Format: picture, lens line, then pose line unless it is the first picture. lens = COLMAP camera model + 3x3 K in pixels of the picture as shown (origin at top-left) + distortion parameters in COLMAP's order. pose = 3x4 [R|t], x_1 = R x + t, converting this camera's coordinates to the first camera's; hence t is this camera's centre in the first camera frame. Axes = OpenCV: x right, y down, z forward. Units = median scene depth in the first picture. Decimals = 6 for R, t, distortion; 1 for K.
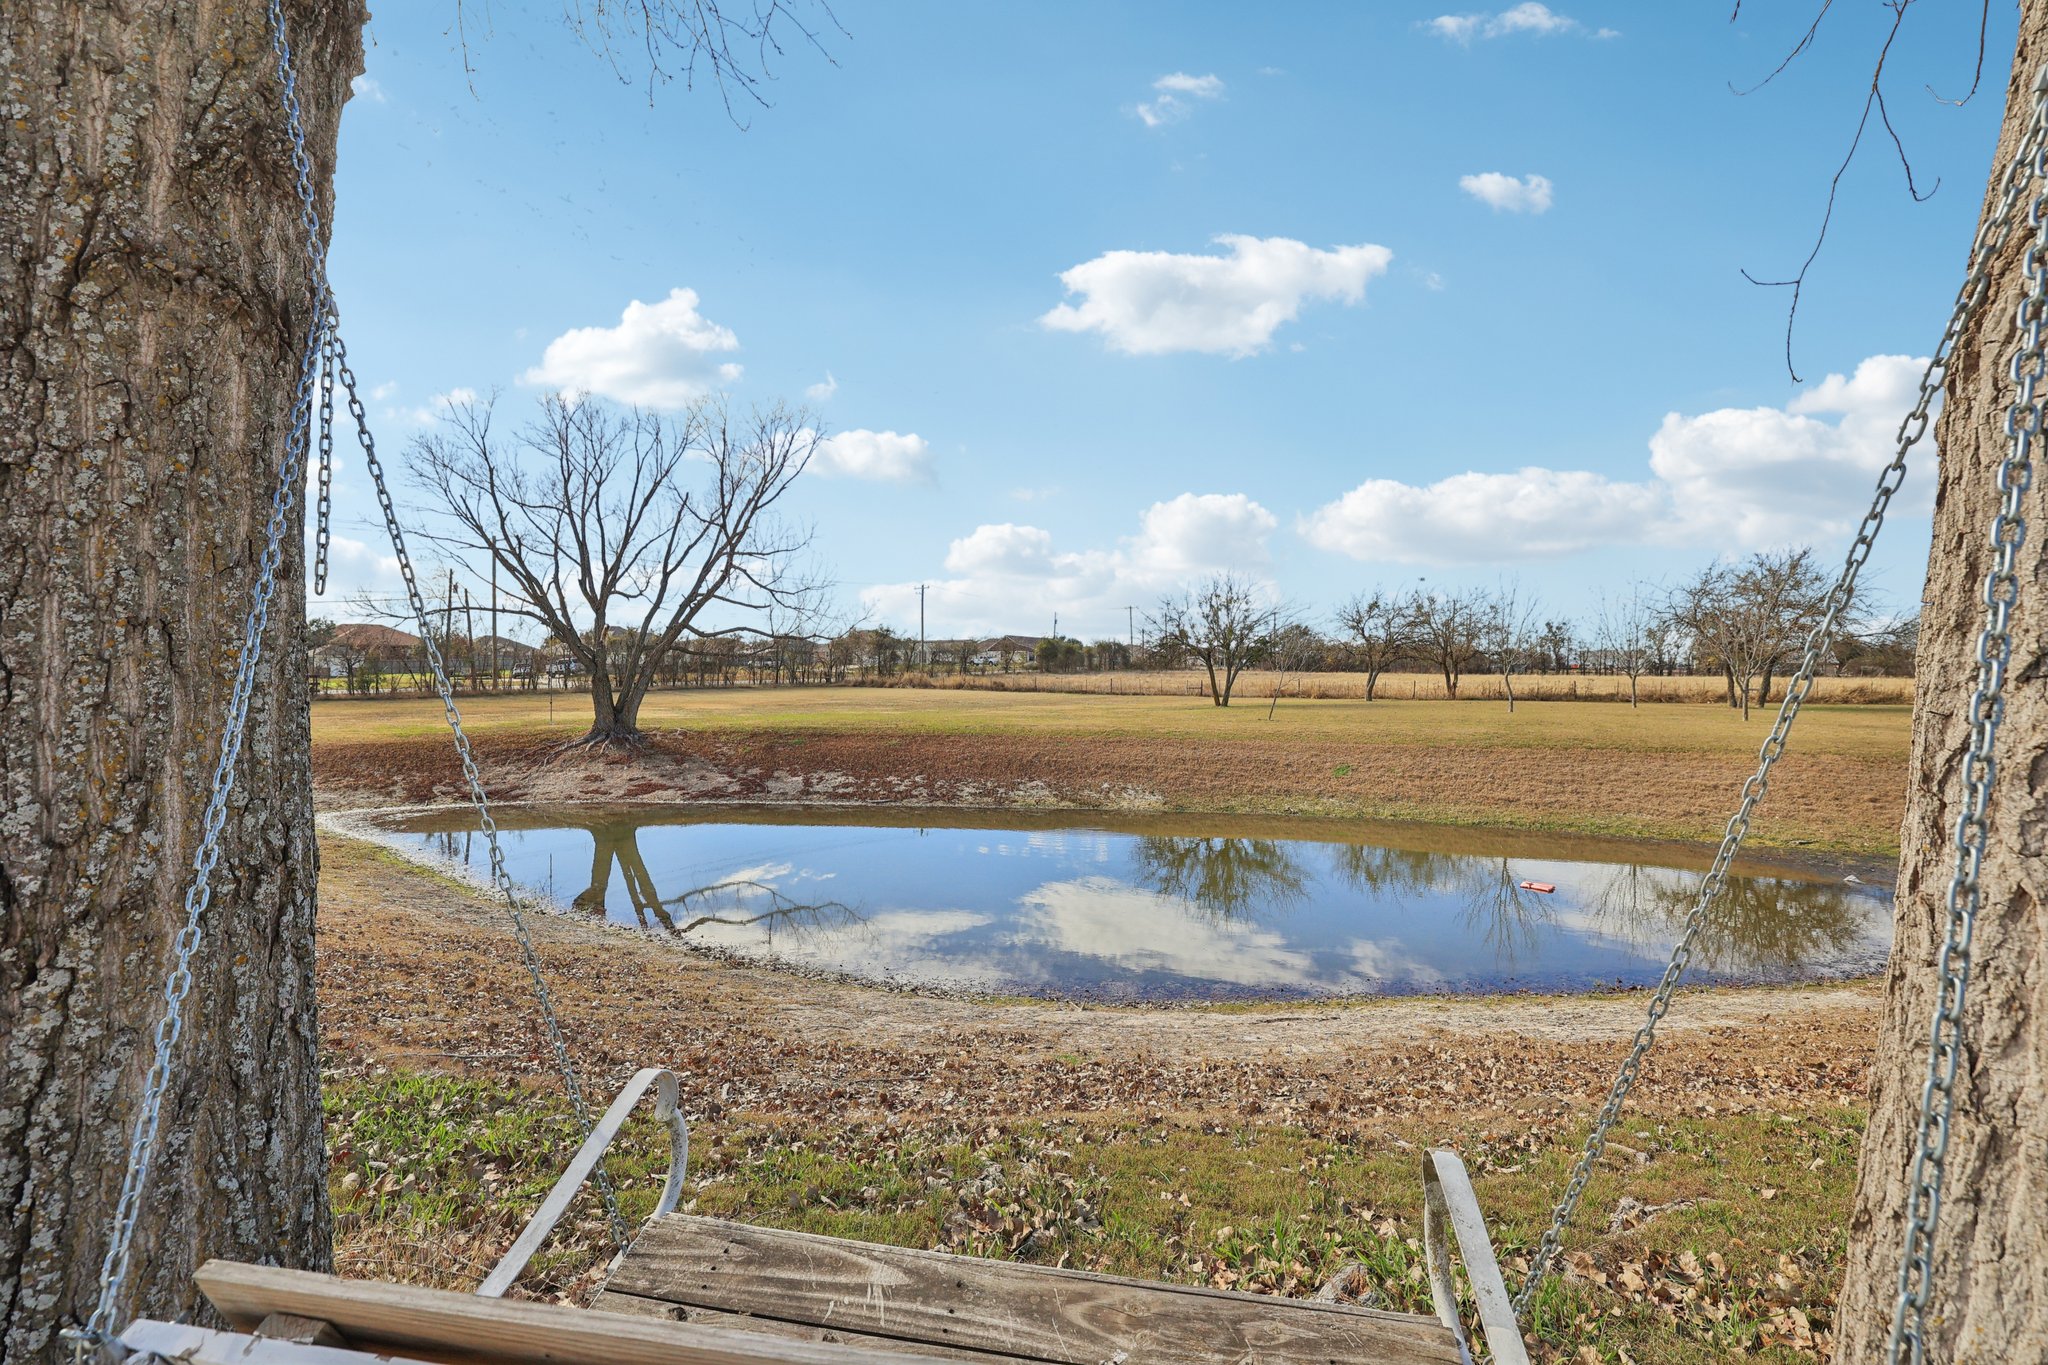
lens RADIAL K [[857.4, 0, 1019.5], [0, 857.4, 661.8], [0, 0, 1]] dist [0.001040, -0.000371]
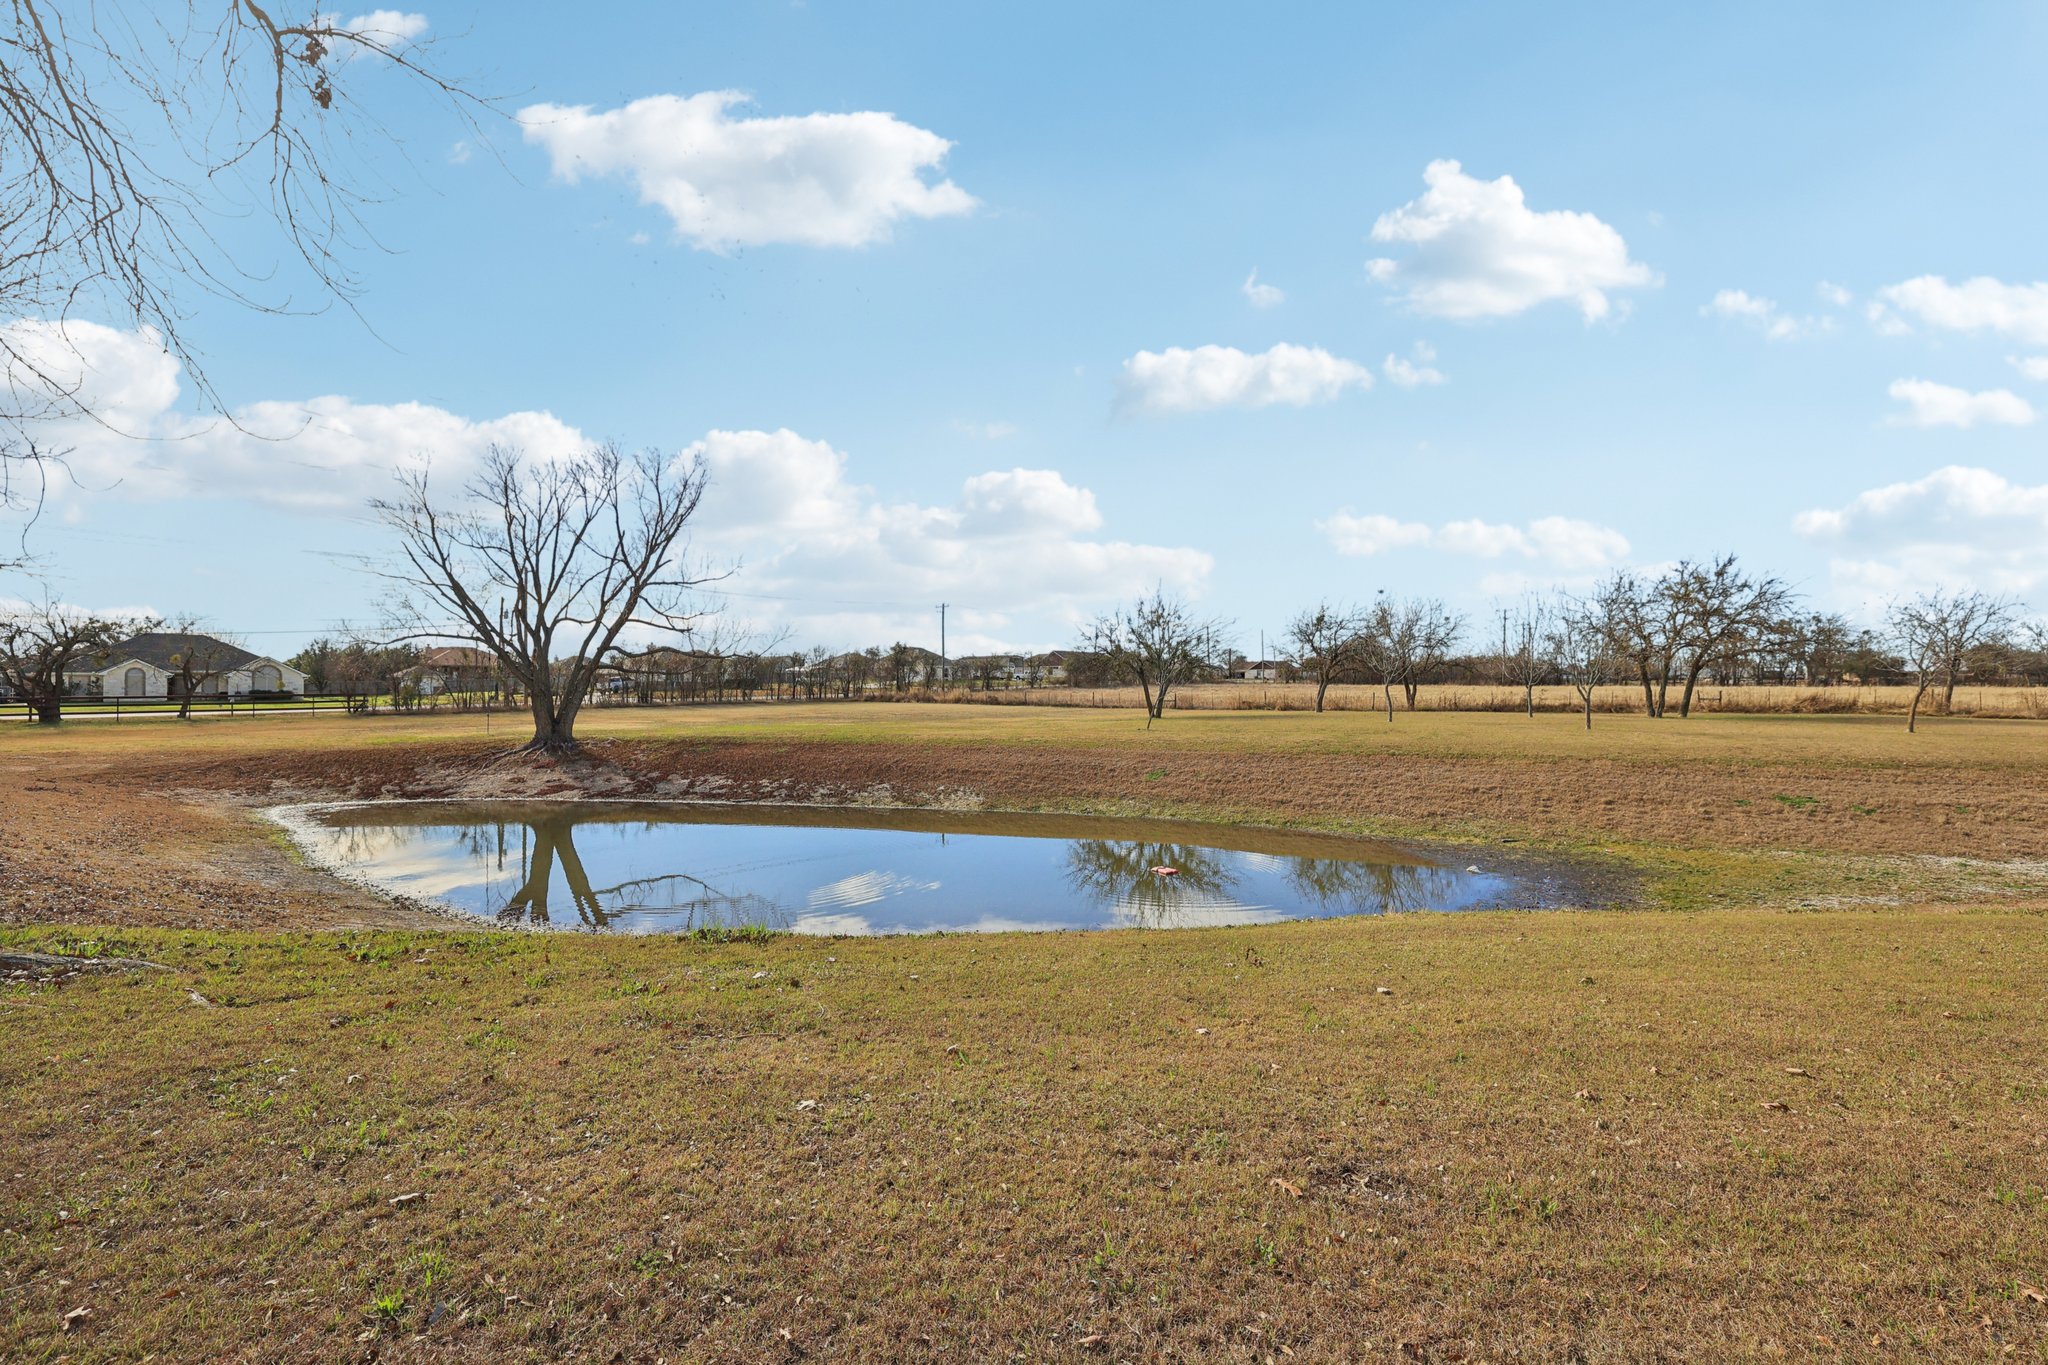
lens RADIAL K [[857.4, 0, 1015.2], [0, 857.4, 664.8], [0, 0, 1]] dist [0.001040, -0.000371]
pose [[0.994934, -0.009589, -0.100068, 0.174213], [0.008193, 0.999863, -0.014348, 0.001058], [0.100192, 0.013455, 0.994877, -0.054657]]
